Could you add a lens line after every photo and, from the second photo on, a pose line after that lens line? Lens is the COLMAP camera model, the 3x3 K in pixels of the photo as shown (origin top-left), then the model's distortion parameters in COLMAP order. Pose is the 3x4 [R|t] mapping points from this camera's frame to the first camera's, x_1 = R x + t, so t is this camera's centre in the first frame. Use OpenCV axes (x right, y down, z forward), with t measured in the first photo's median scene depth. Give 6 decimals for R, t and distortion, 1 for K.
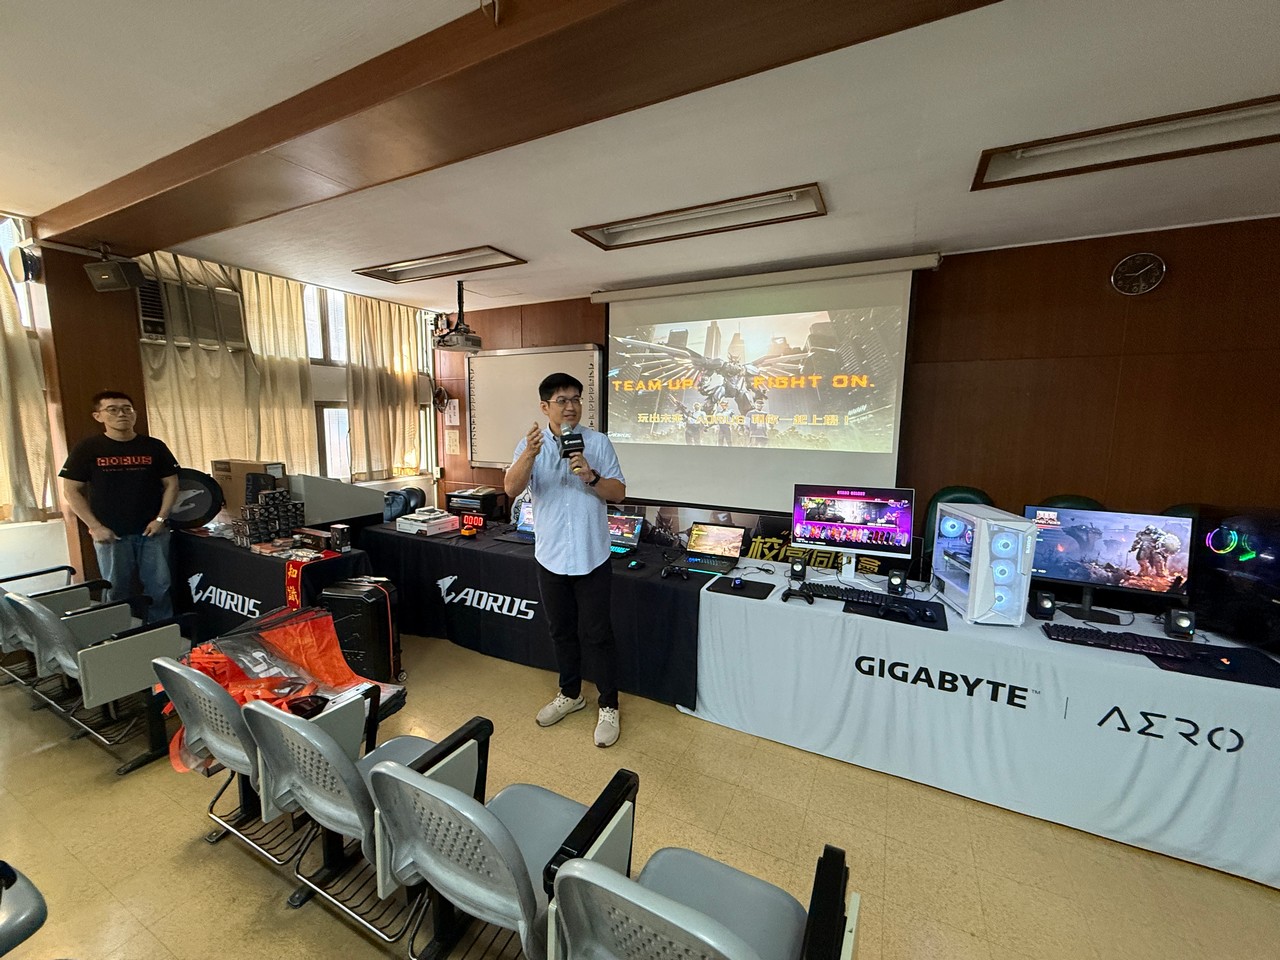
lens RADIAL K [[512.0, 0, 640.1], [0, 512.0, 478.4], [0, 0, 1]] dist [0.001290, 0.000803]
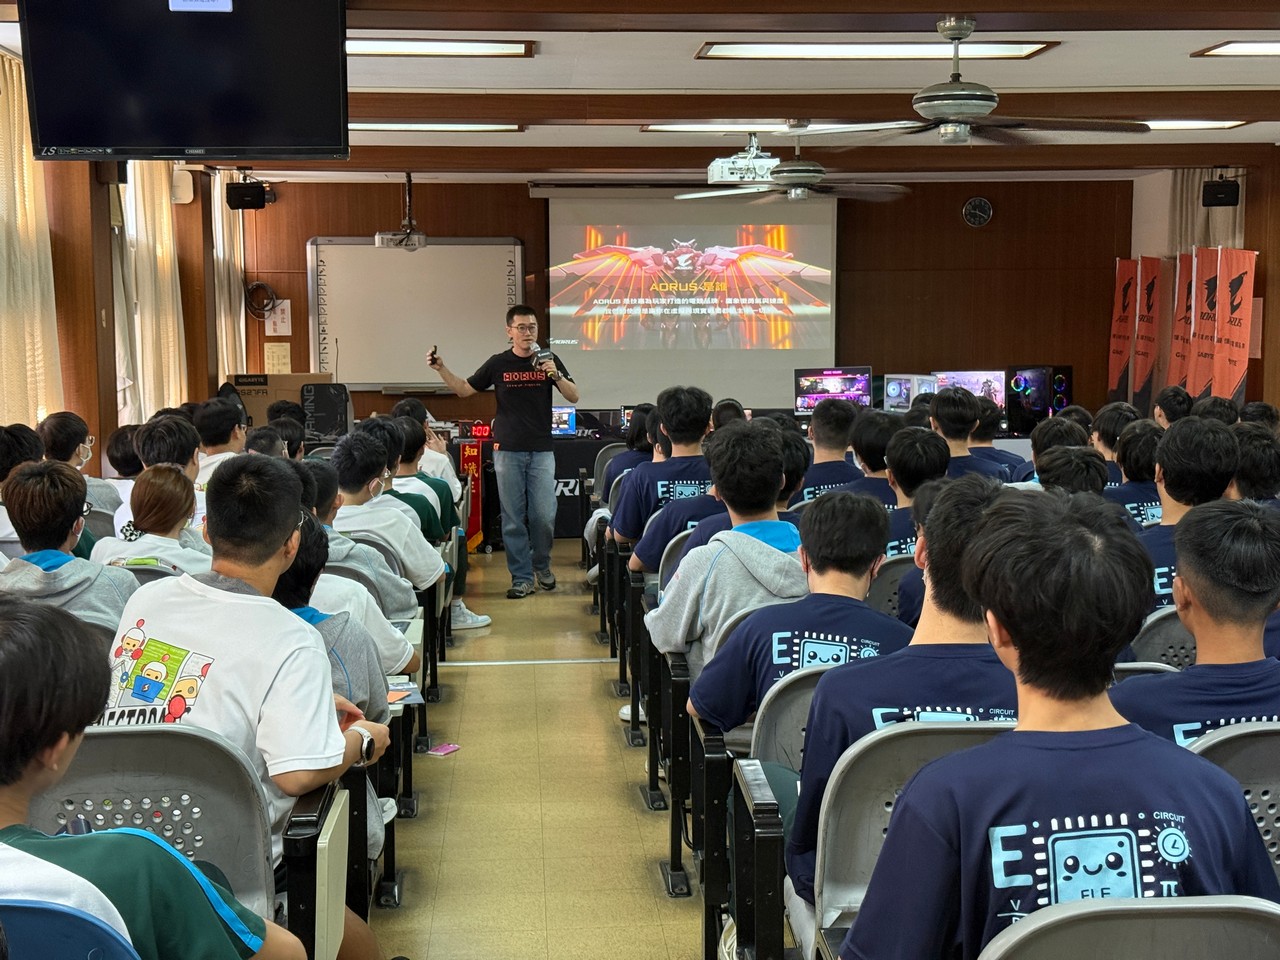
lens RADIAL K [[1769.7, 0, 644.4], [0, 1769.7, 485.0], [0, 0, 1]] dist [0.080655, 0.000000]
pose [[0.854276, -0.062906, 0.515999, -2.157530], [0.074260, 0.997238, -0.001369, 0.257201], [-0.514487, 0.039487, 0.856588, -2.441430]]
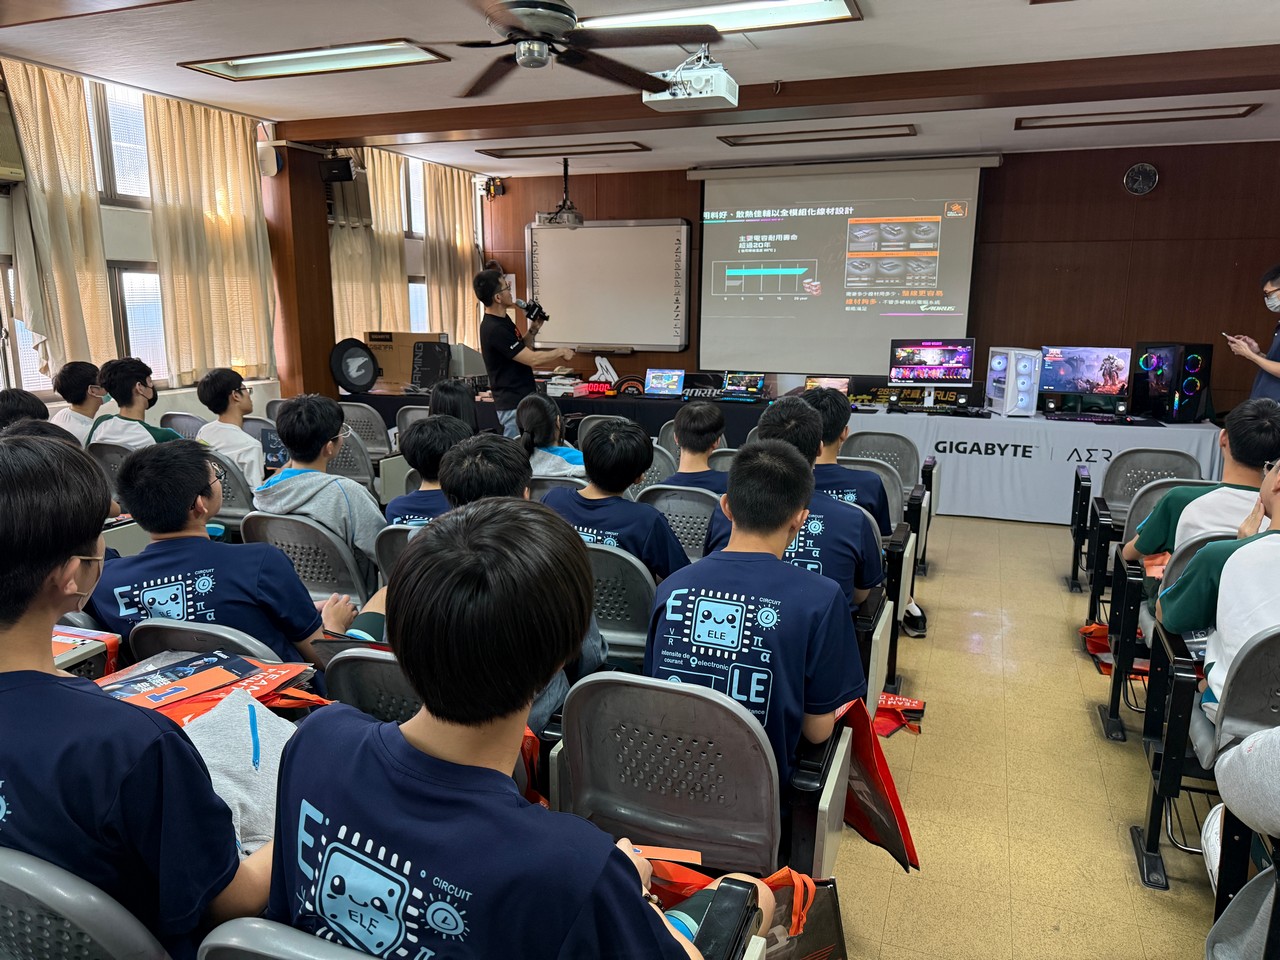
lens RADIAL K [[903.4, 0, 650.8], [0, 903.4, 484.1], [0, 0, 1]] dist [0.059424, -0.071534]
pose [[0.992725, -0.026508, 0.117453, -0.544497], [0.017118, 0.996628, 0.080247, 0.165442], [-0.119184, -0.077652, 0.989831, -1.166124]]
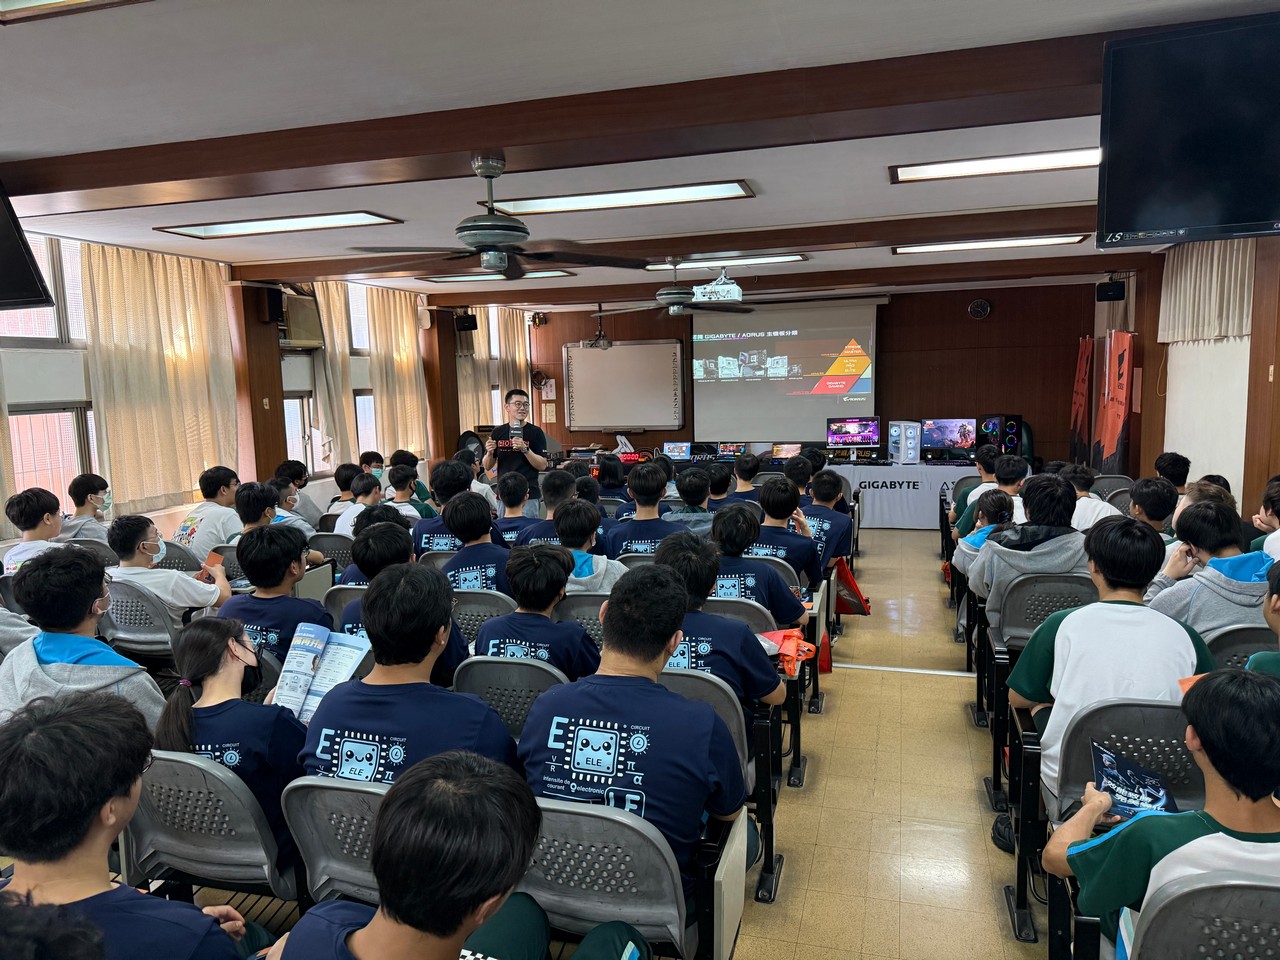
lens RADIAL K [[903.4, 0, 638.1], [0, 903.4, 472.1], [0, 0, 1]] dist [0.059424, -0.071534]
pose [[0.981611, -0.054939, 0.182815, -0.999628], [0.057826, 0.998272, -0.010496, 0.197256], [-0.181922, 0.020874, 0.983091, -2.179999]]
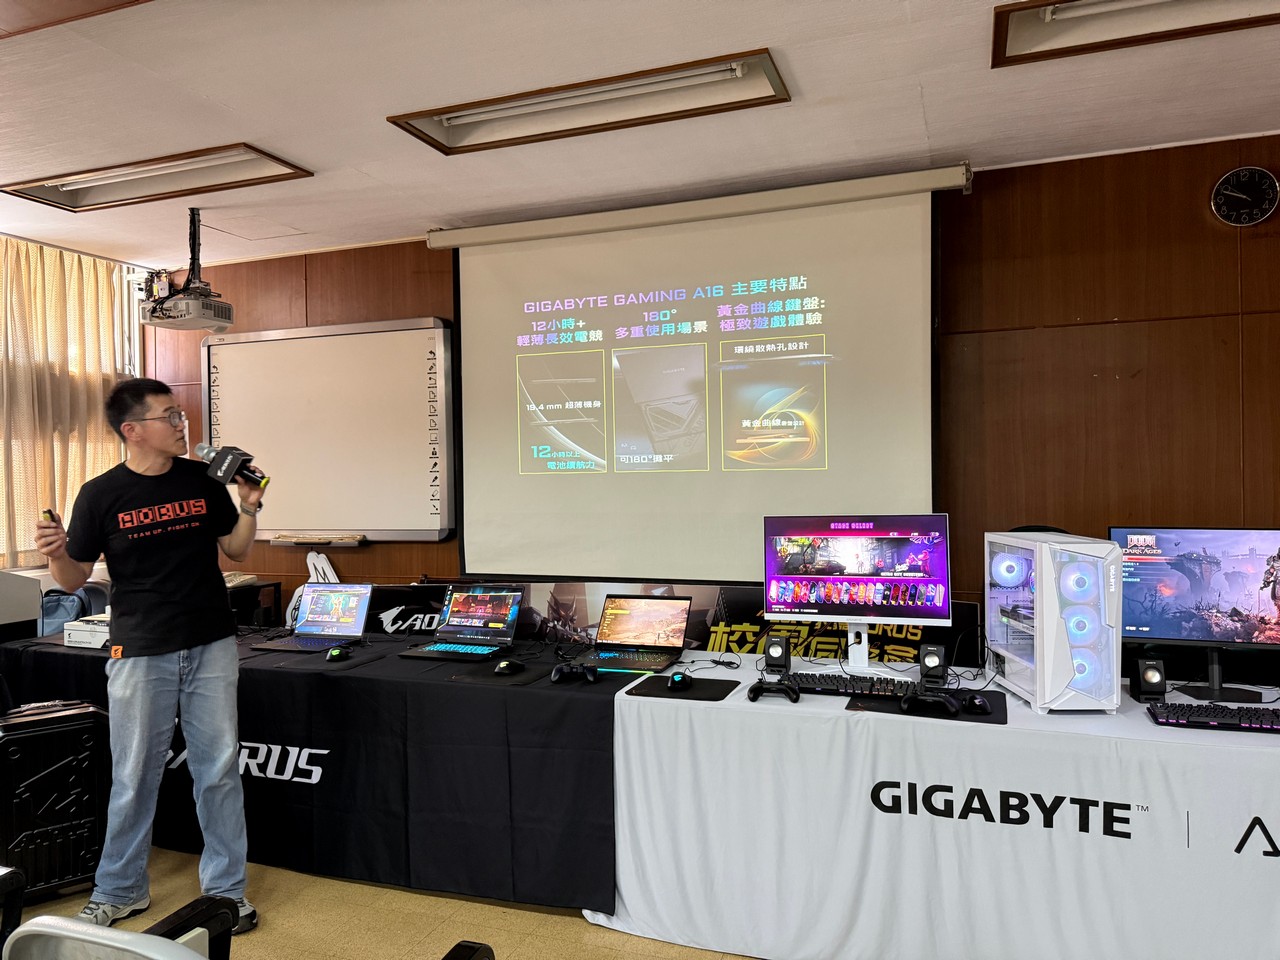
lens RADIAL K [[903.4, 0, 640.2], [0, 903.4, 476.7], [0, 0, 1]] dist [0.059424, -0.071534]
pose [[0.992491, -0.026386, 0.119438, 0.022268], [0.040218, 0.992559, -0.114930, 0.071234], [-0.115517, 0.118870, 0.986167, -0.051471]]
